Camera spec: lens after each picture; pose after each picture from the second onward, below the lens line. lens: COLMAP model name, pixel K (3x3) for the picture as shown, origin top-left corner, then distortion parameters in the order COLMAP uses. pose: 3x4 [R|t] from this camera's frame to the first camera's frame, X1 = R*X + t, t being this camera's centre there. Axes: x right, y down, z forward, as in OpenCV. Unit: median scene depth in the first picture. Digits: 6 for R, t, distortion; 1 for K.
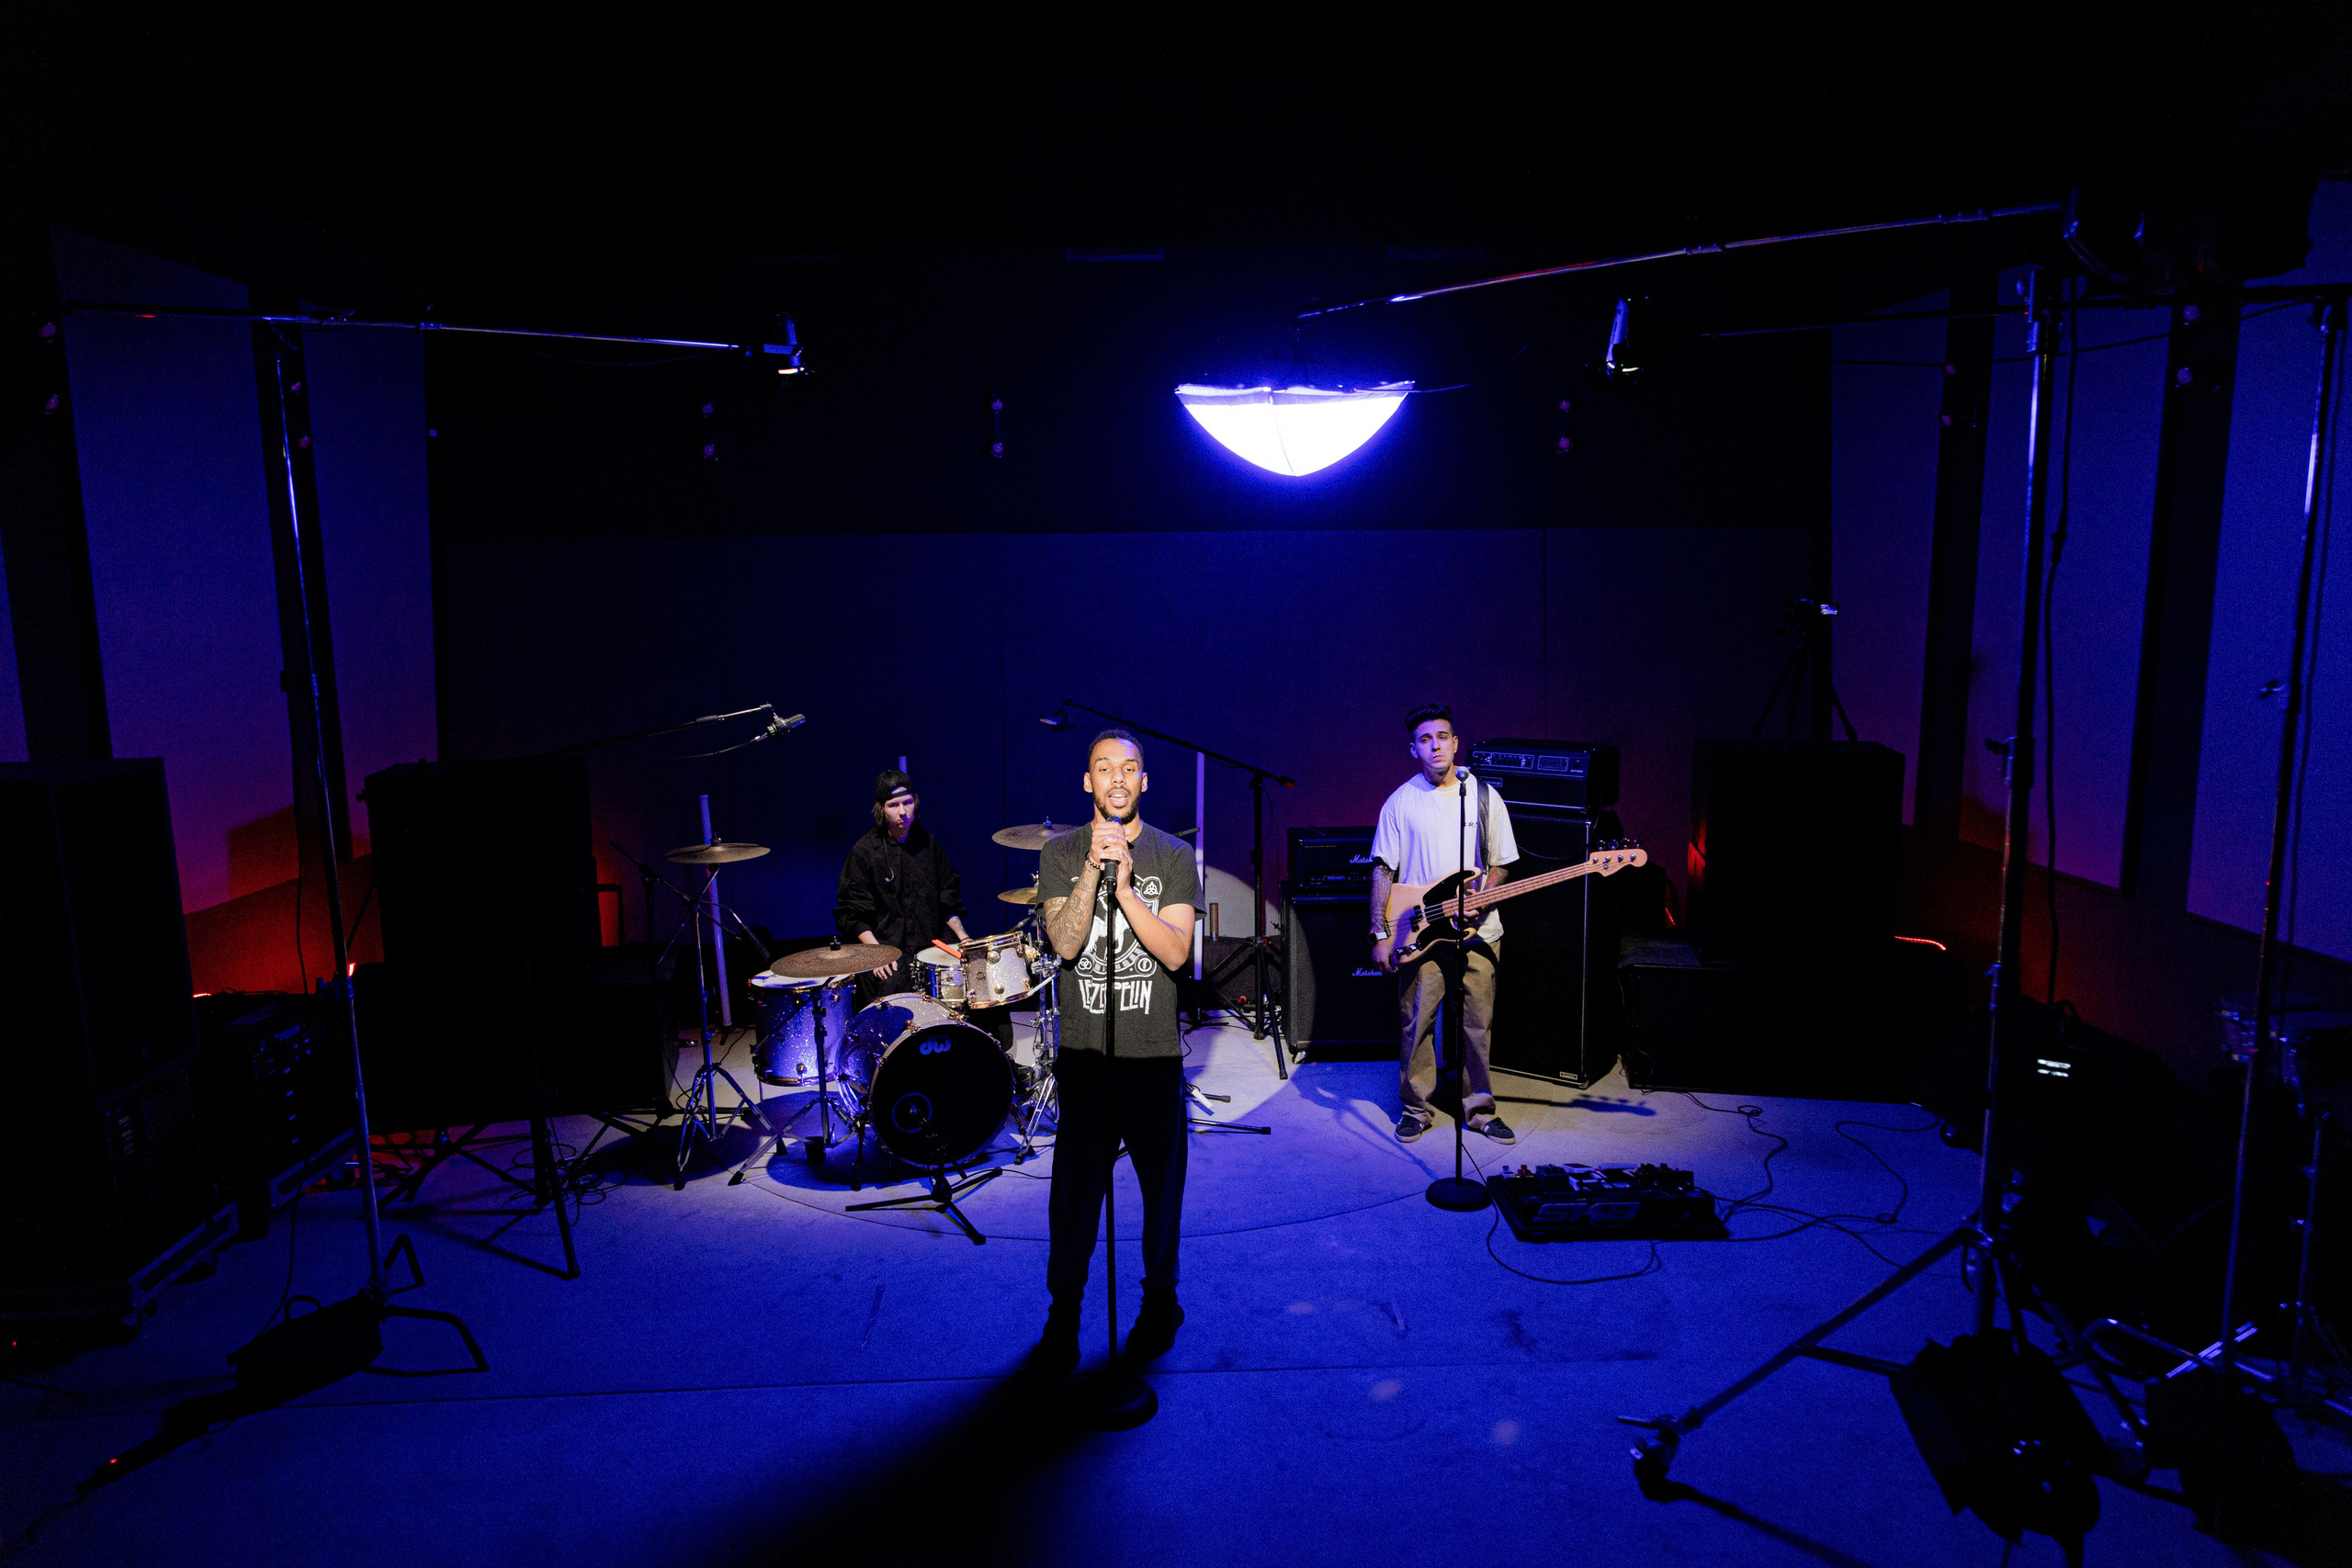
lens RADIAL K [[1565.0, 0, 1176.0], [0, 1565.0, 784.0], [0, 0, 1]] dist [0.024212, -0.003517]
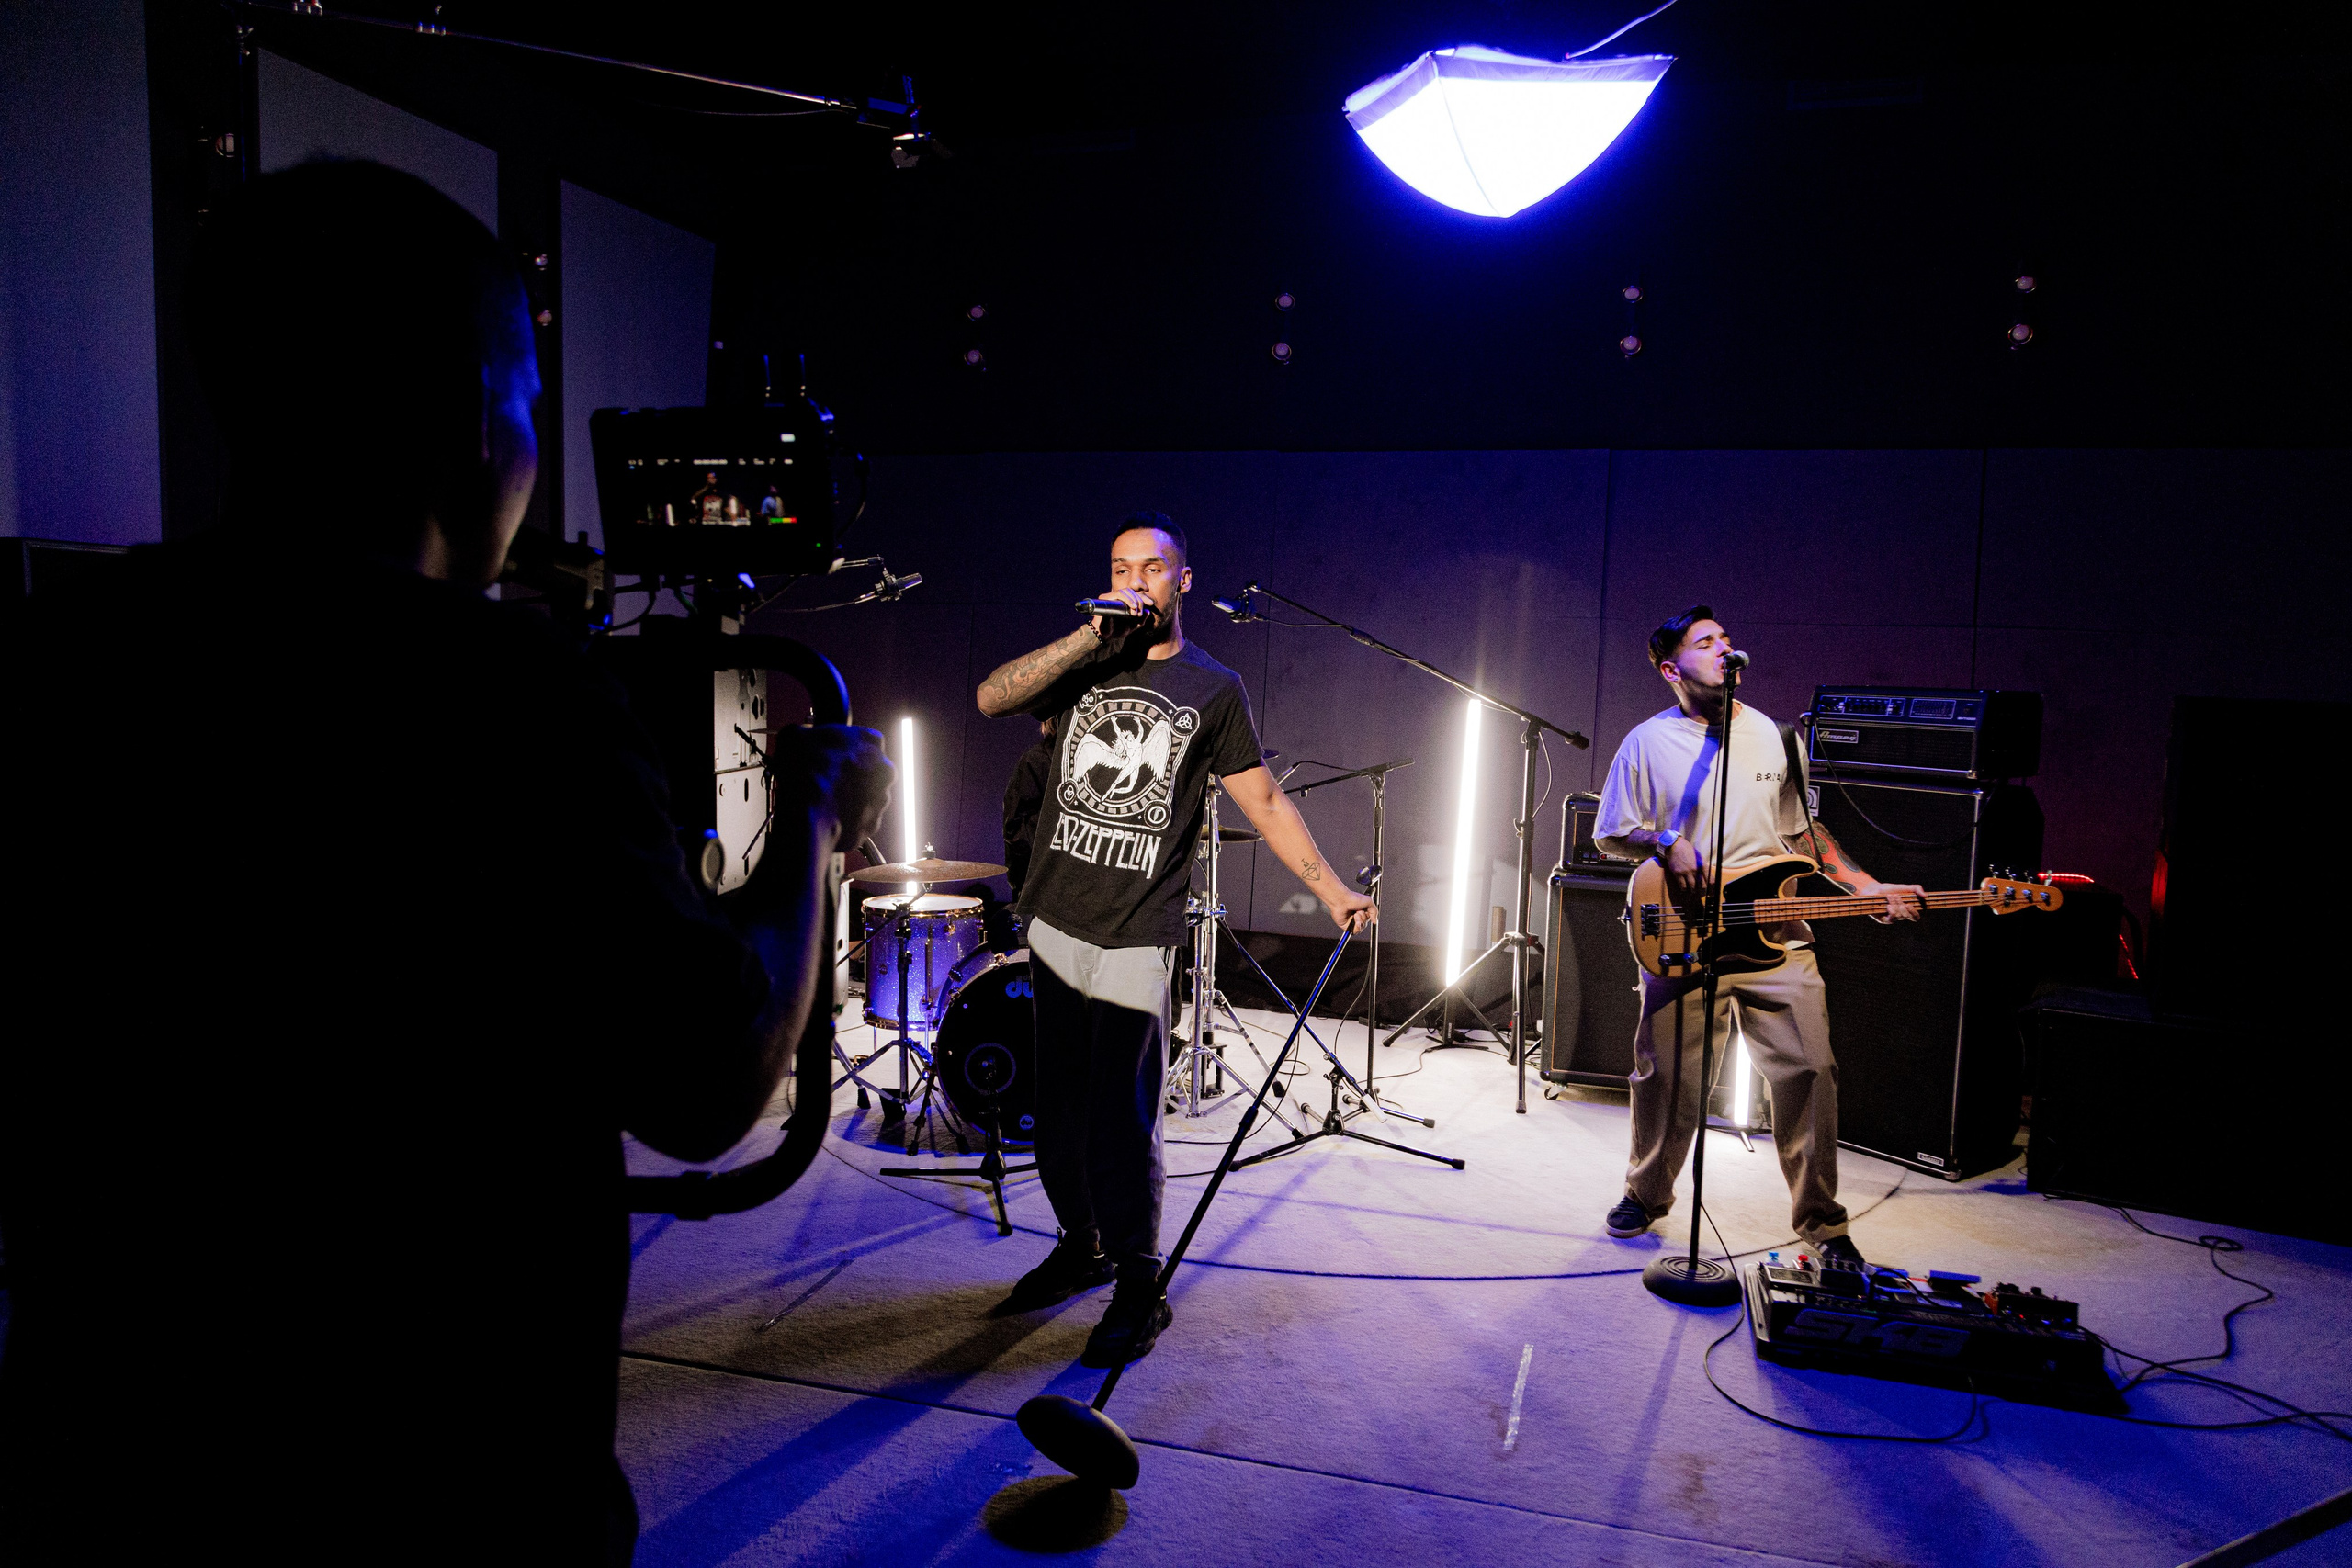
lens RADIAL K [[1565.0, 0, 1176.0], [0, 1565.0, 784.0], [0, 0, 1]] dist [0.024212, -0.003517]
pose [[0.952181, 0.070057, -0.297394, 0.153294], [-0.086881, 0.995259, -0.043719, 0.095759], [0.292922, 0.067467, 0.953753, 0.268987]]
